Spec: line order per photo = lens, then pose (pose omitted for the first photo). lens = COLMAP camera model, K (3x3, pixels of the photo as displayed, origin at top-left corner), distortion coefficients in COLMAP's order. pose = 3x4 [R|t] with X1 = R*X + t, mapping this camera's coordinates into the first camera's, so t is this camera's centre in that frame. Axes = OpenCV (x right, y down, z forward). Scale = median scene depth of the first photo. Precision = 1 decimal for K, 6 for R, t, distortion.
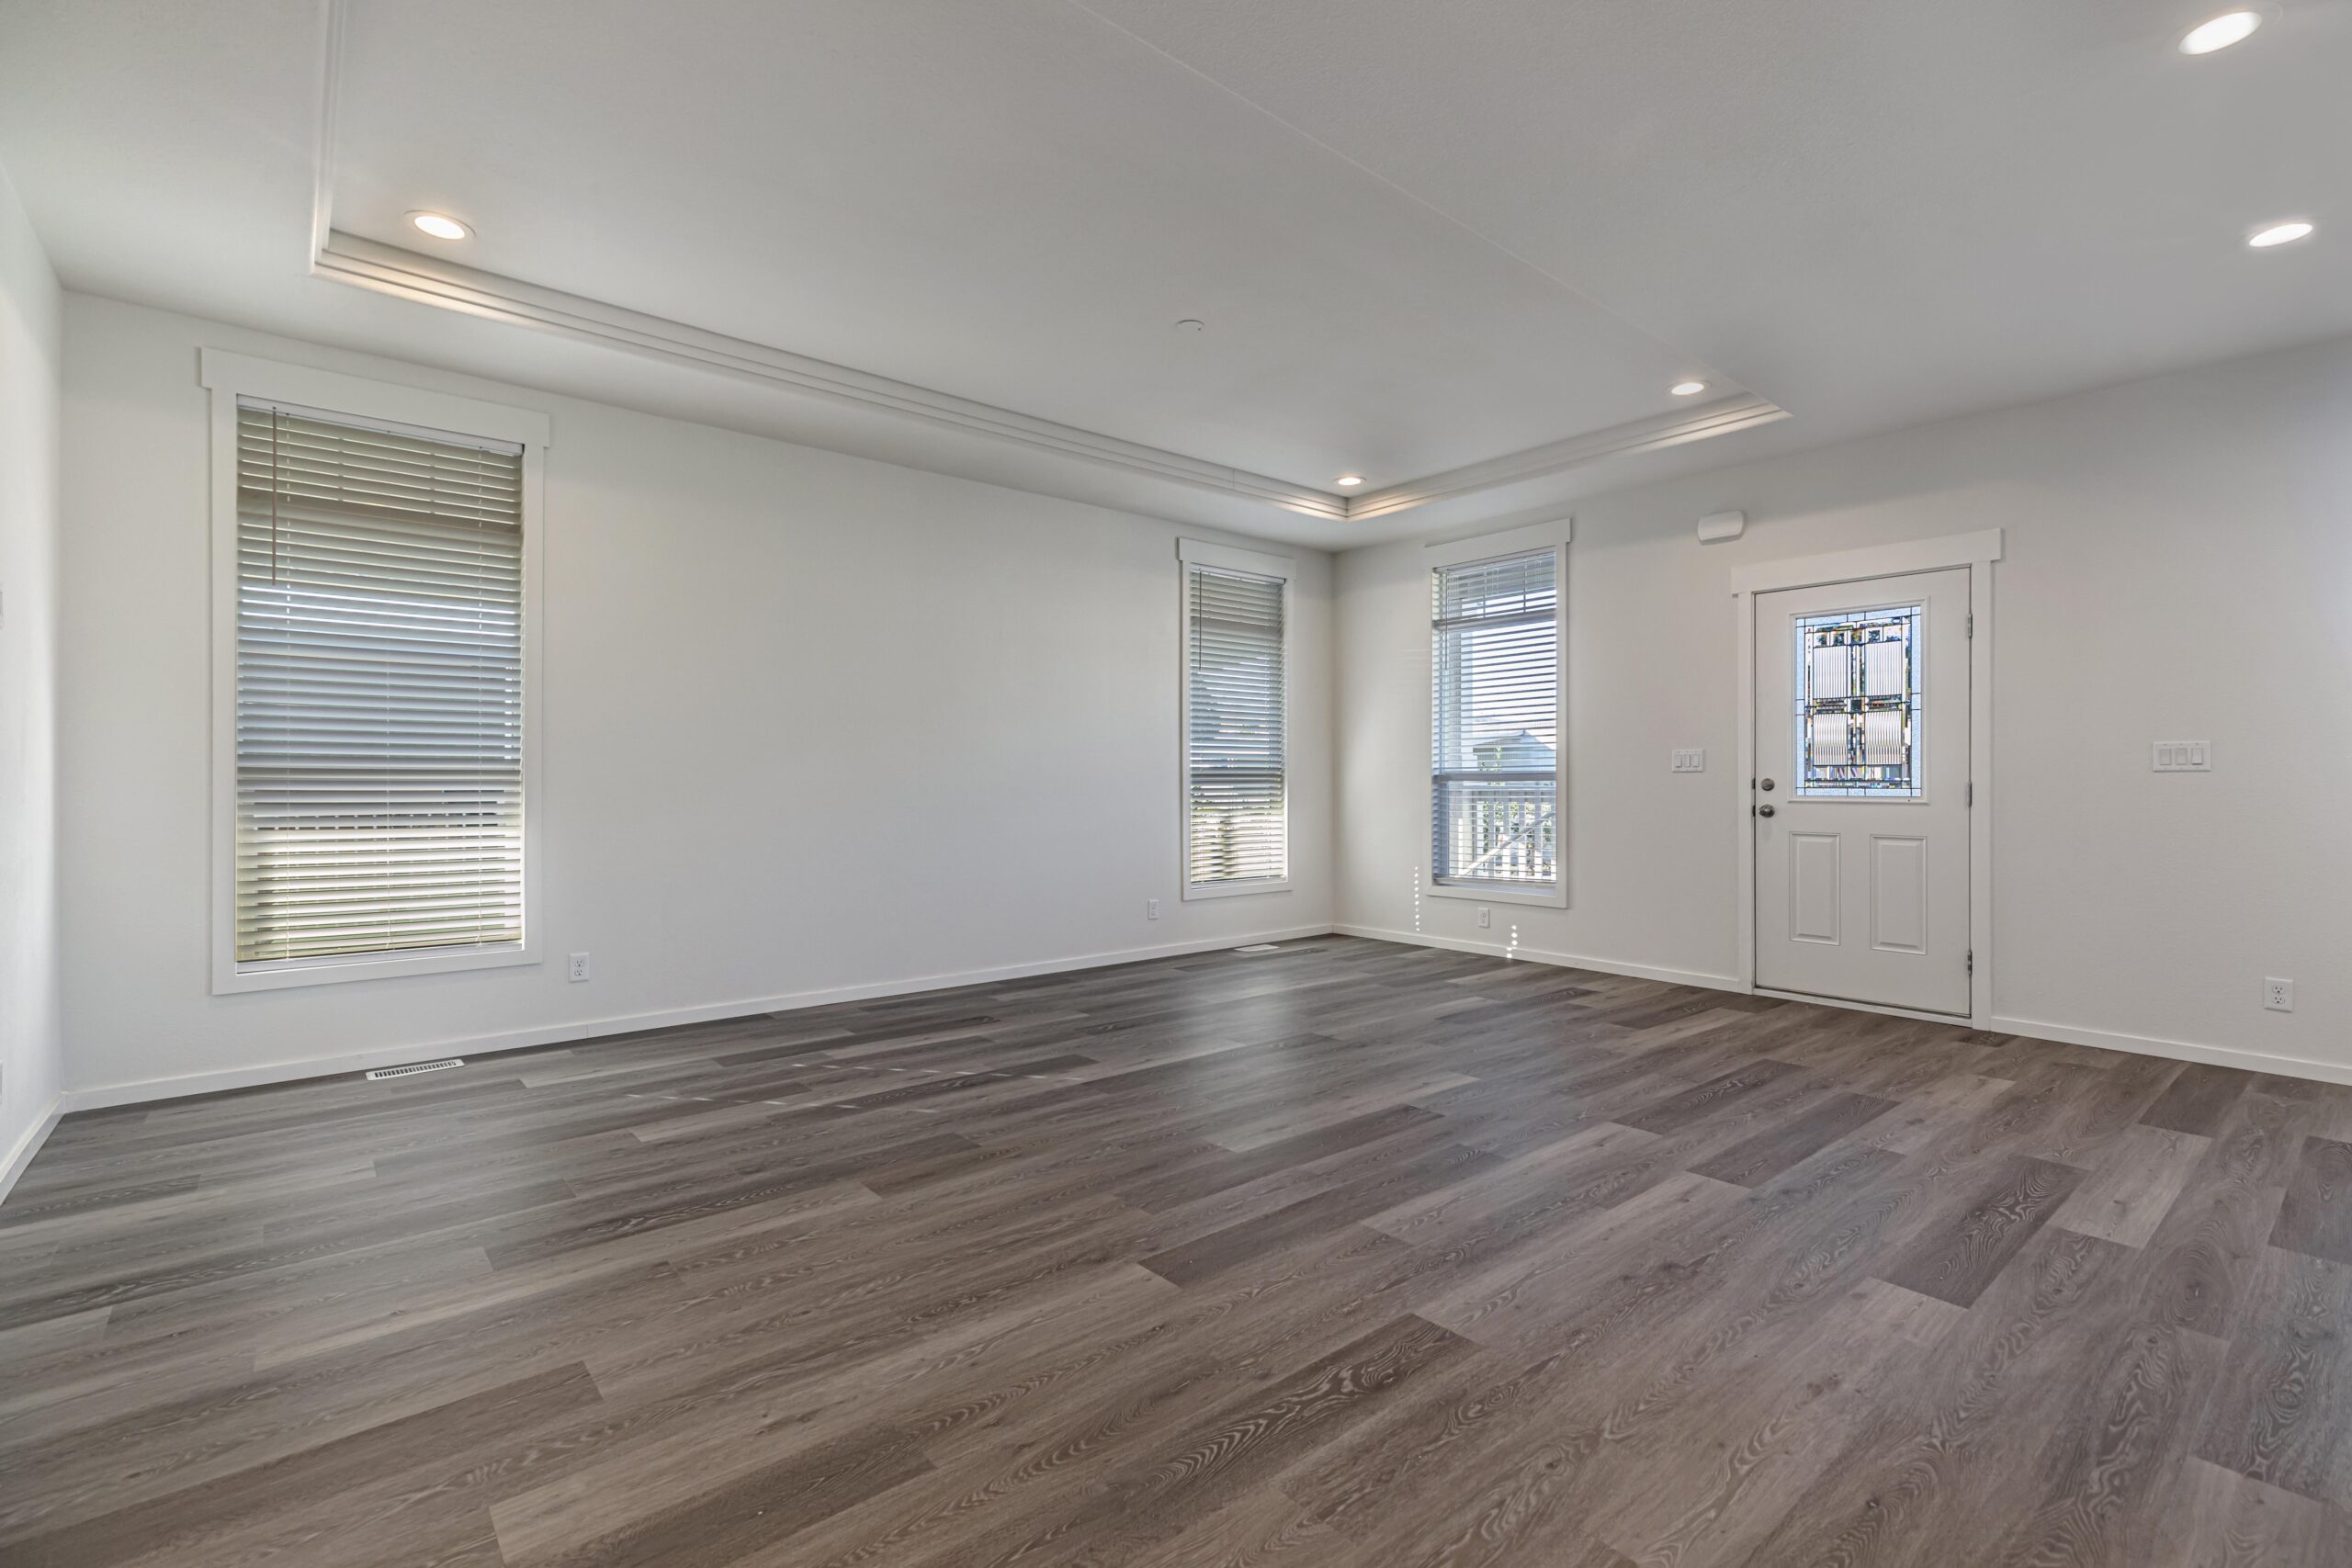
lens RADIAL K [[1059.1, 0, 1180.0], [0, 1059.1, 792.2], [0, 0, 1]] dist [0.005660, -0.003681]
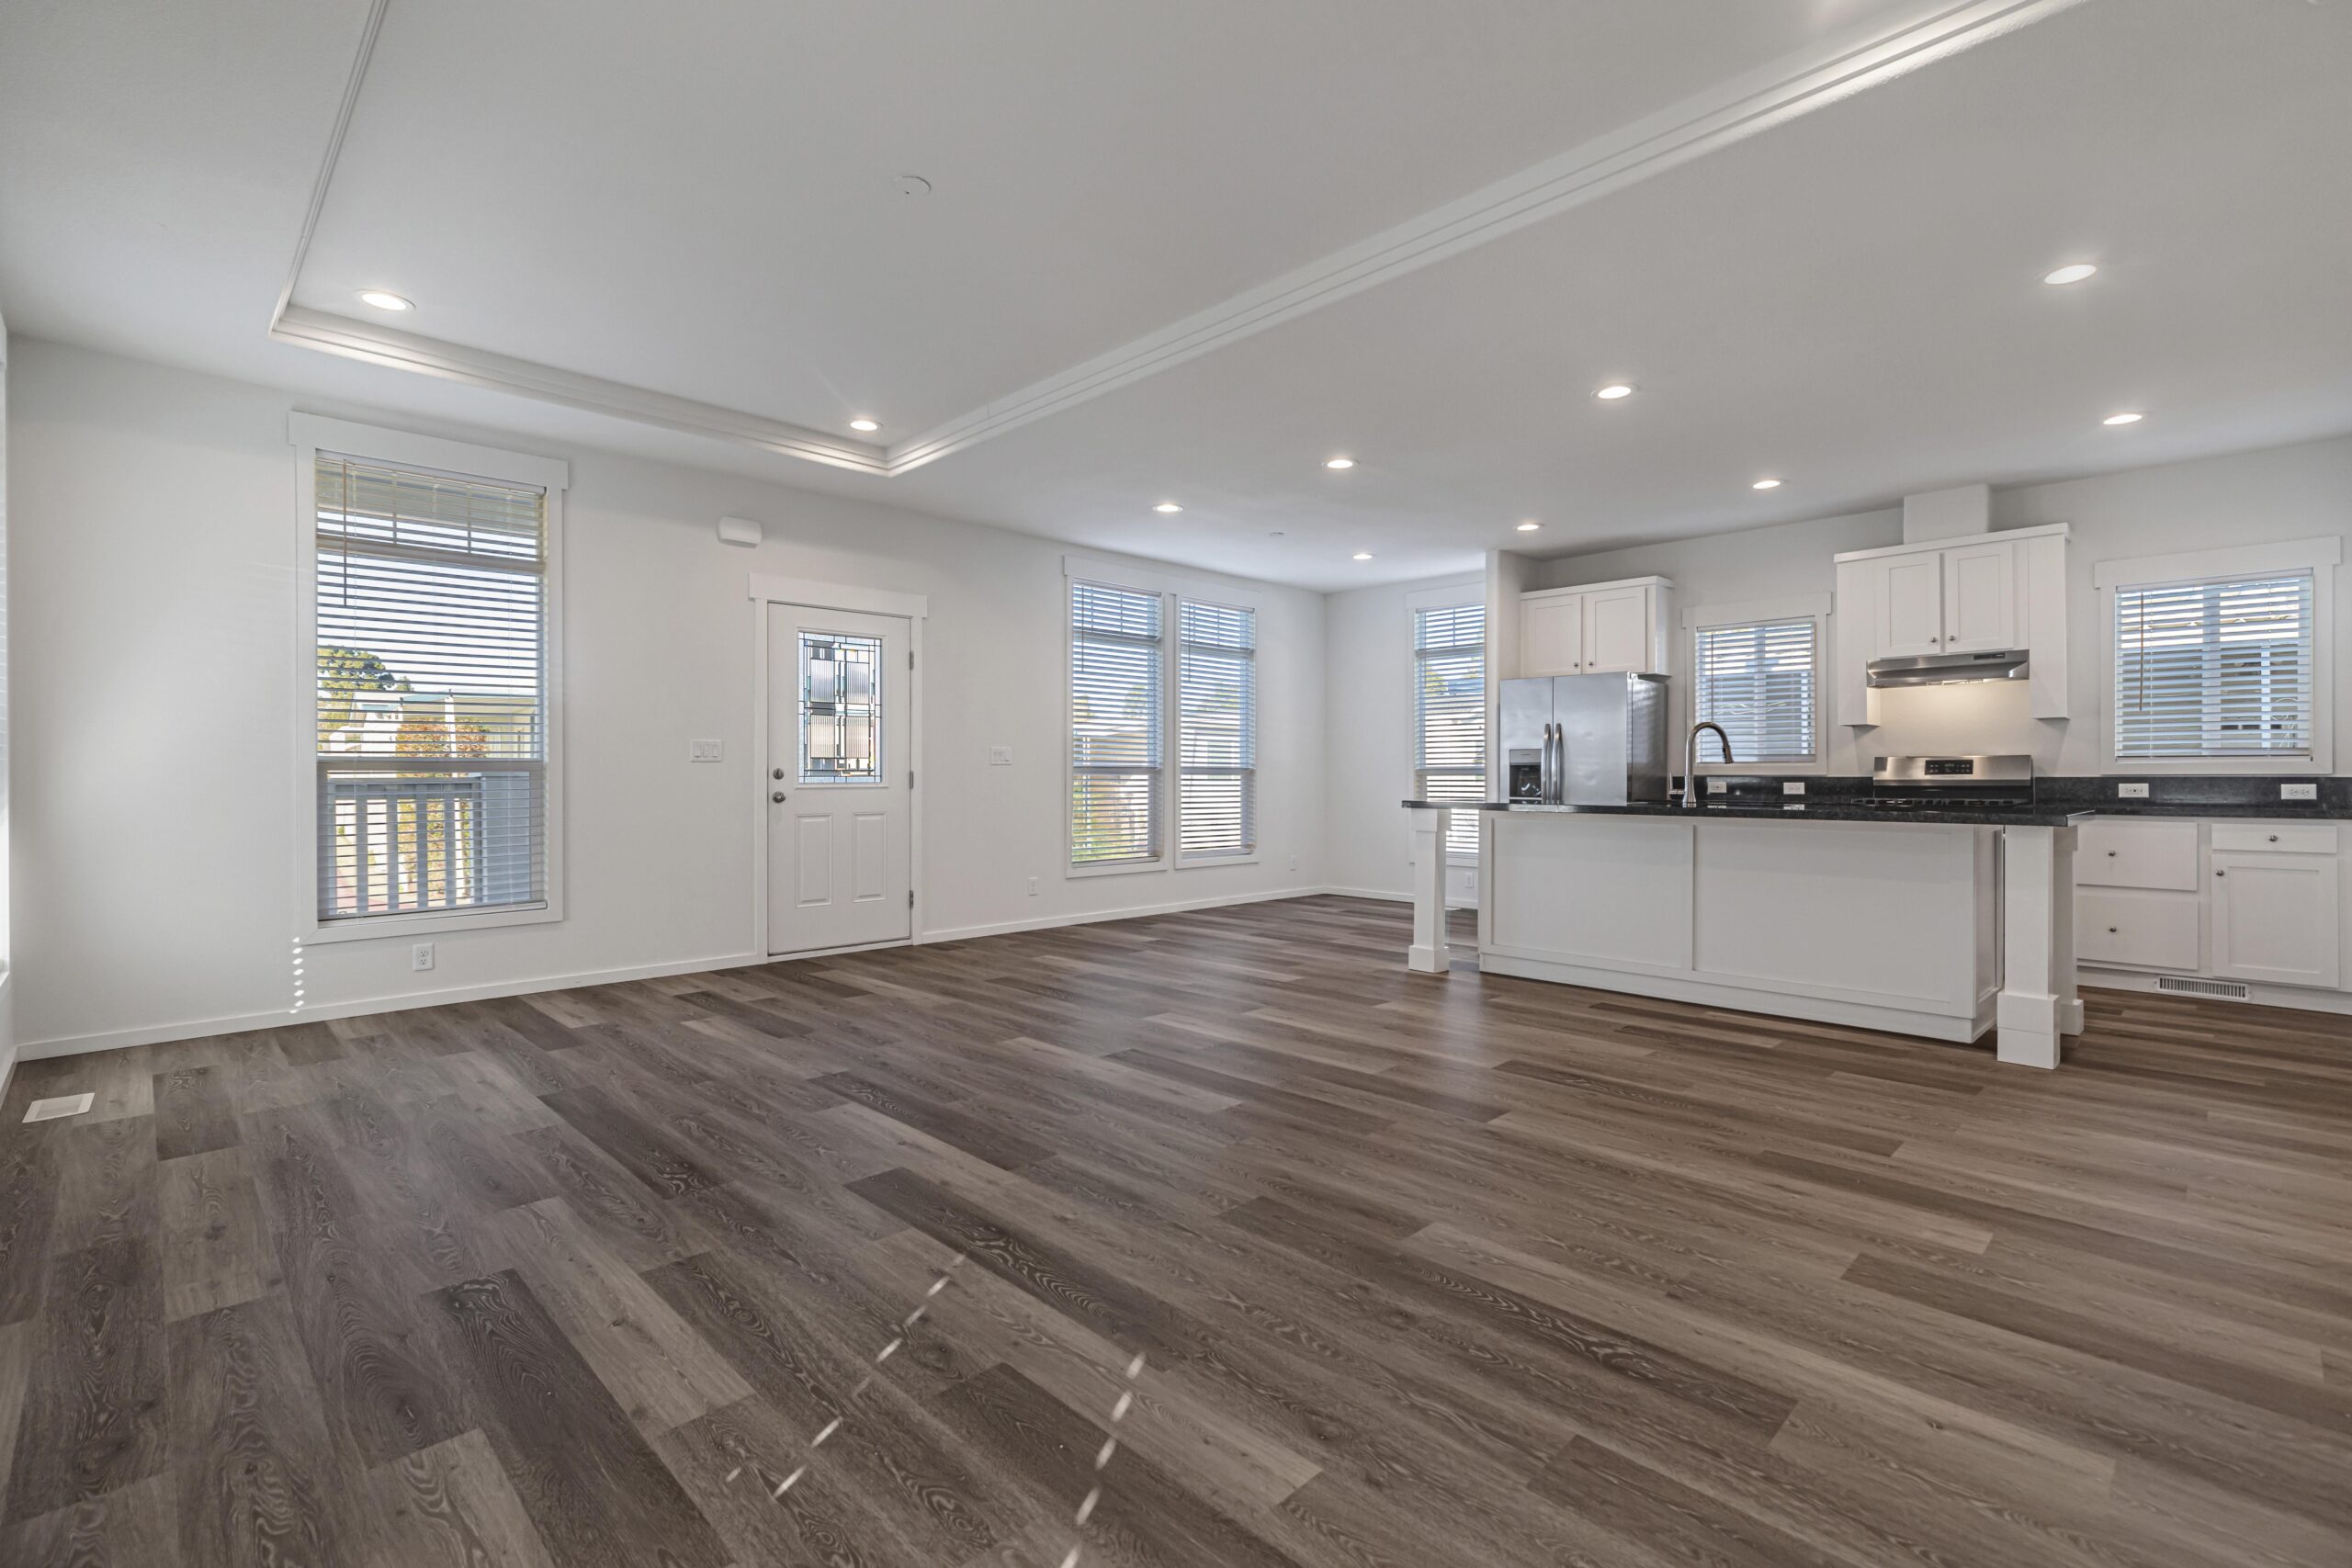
lens RADIAL K [[1059.1, 0, 1186.1], [0, 1059.1, 778.8], [0, 0, 1]] dist [0.005660, -0.003681]
pose [[-0.081872, -0.007062, 0.996618, -1.057472], [0.009236, 0.999927, 0.007844, -0.010660], [-0.996600, 0.009847, -0.081801, 1.154164]]
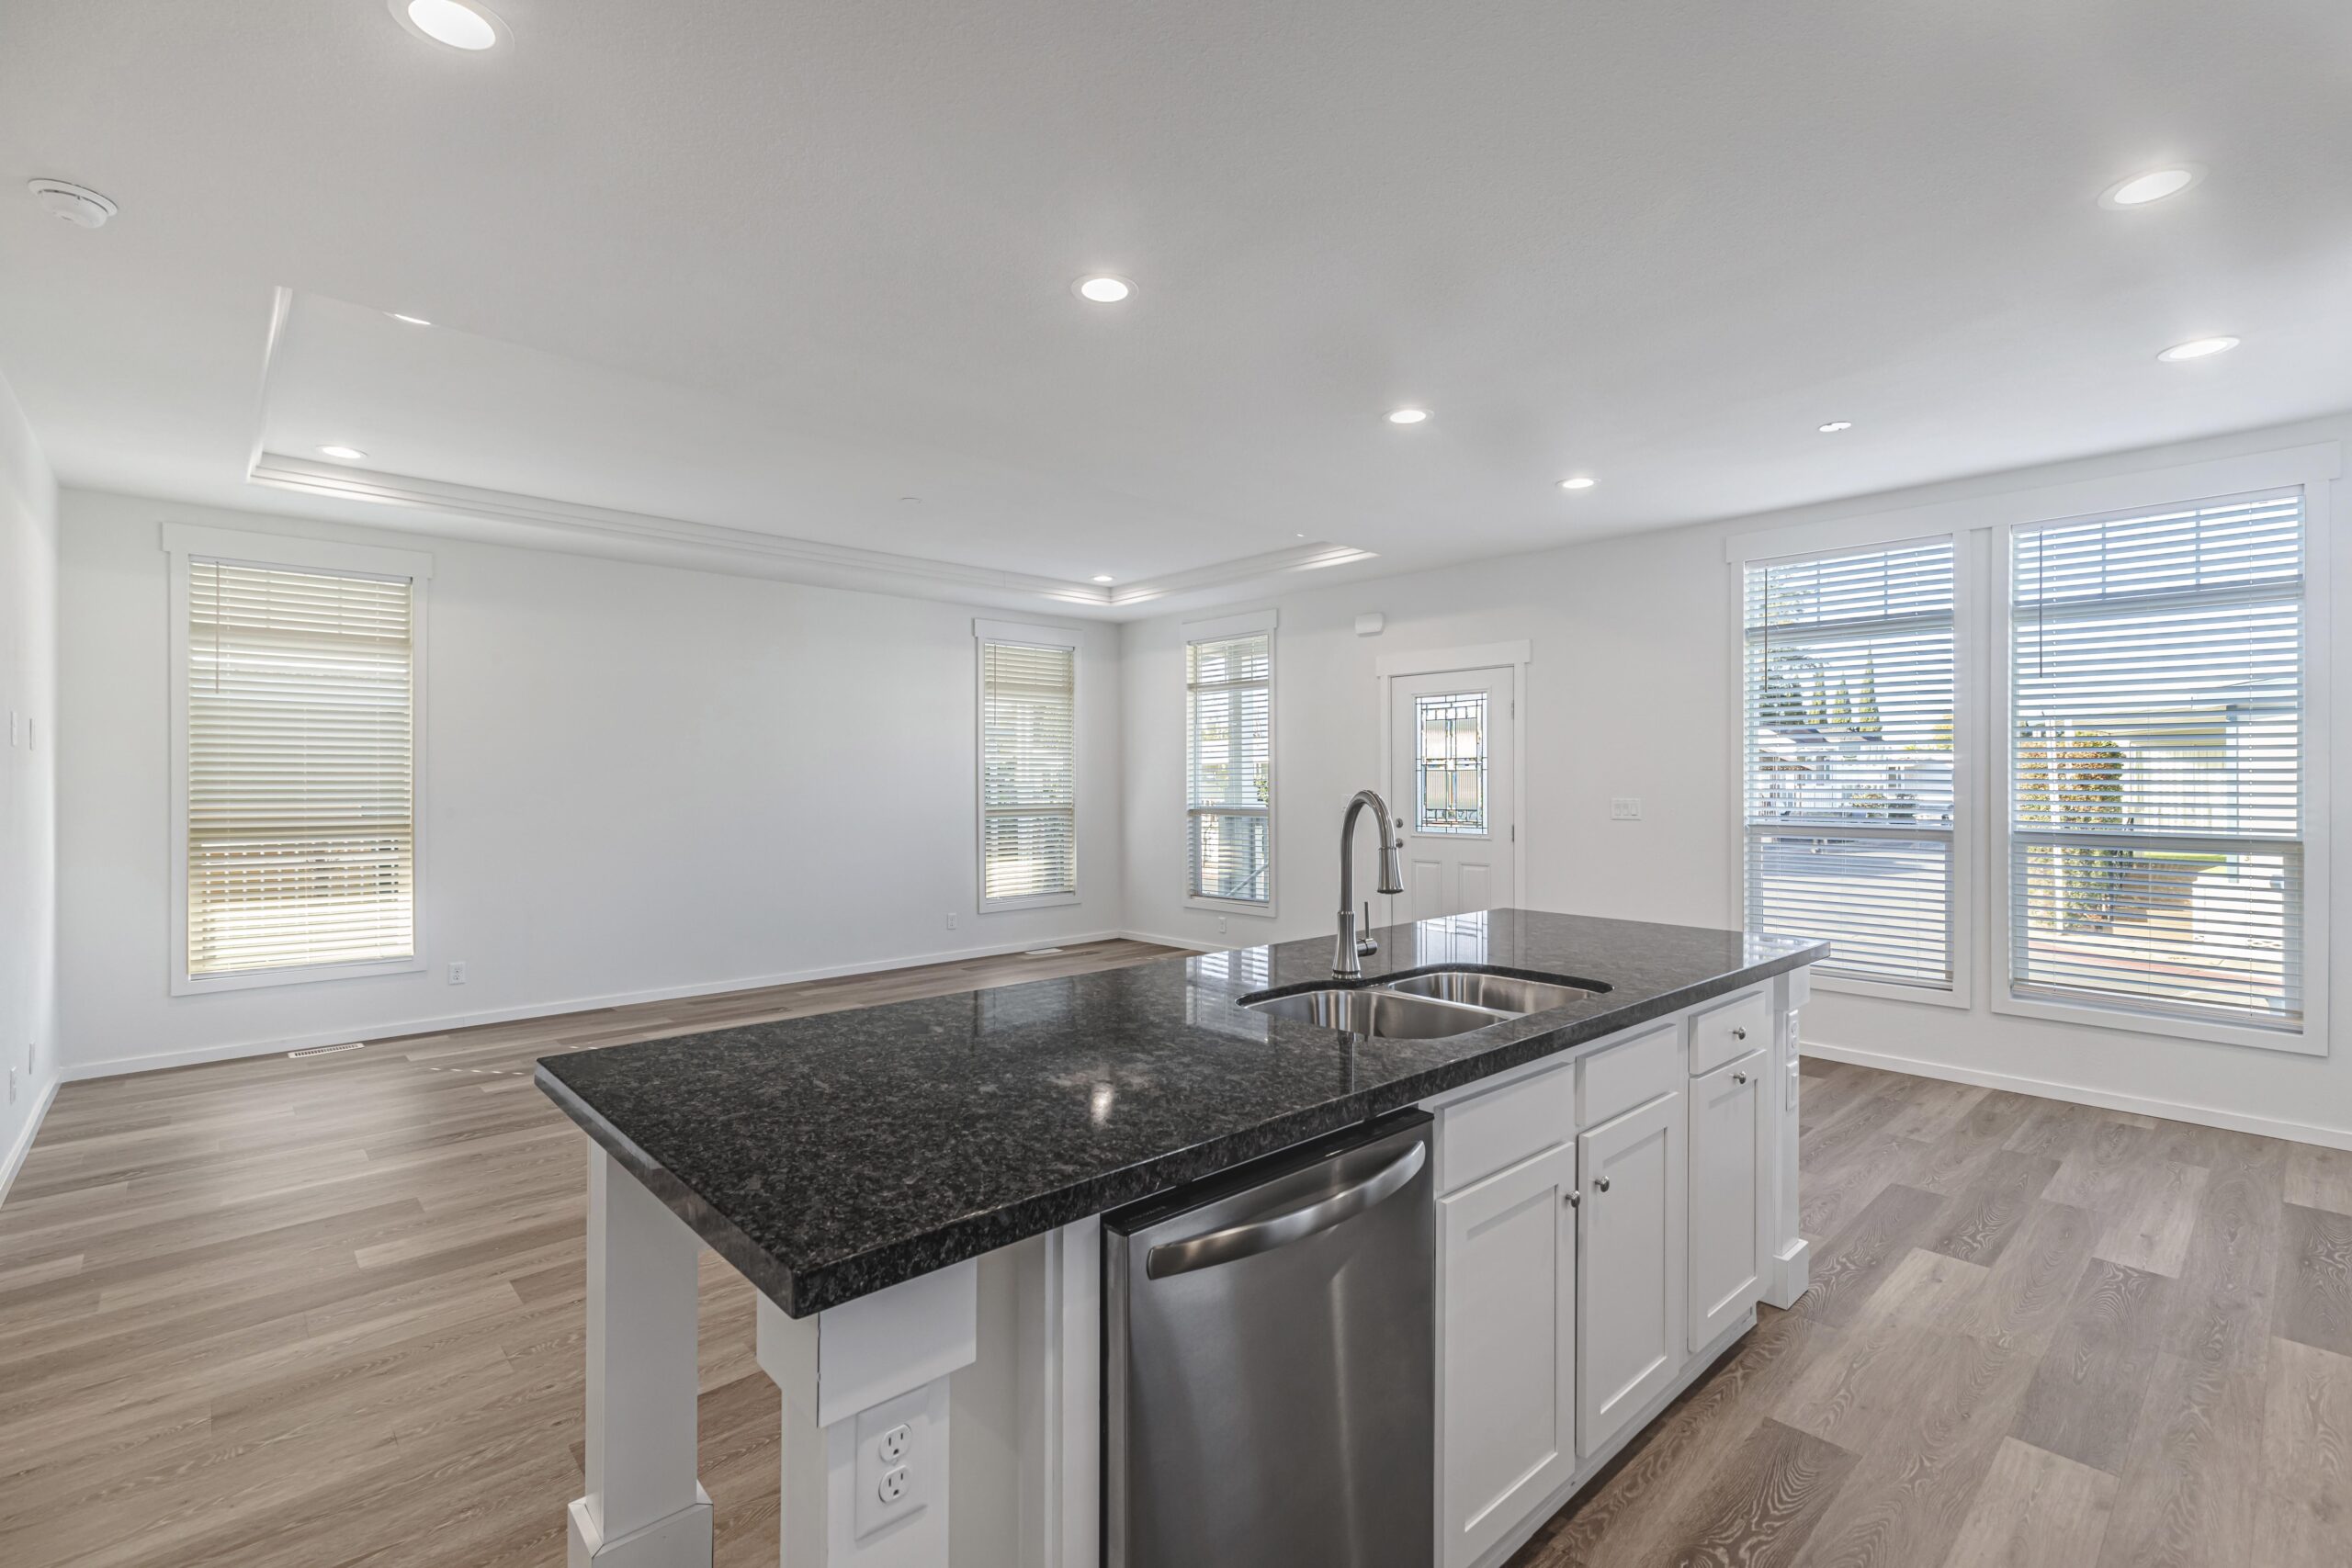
lens RADIAL K [[1059.1, 0, 1181.2], [0, 1059.1, 788.8], [0, 0, 1]] dist [0.005660, -0.003681]
pose [[0.998980, -0.004133, 0.044971, 0.395782], [0.004351, 0.999979, -0.004761, -0.077501], [-0.044950, 0.004952, 0.998977, -0.514661]]
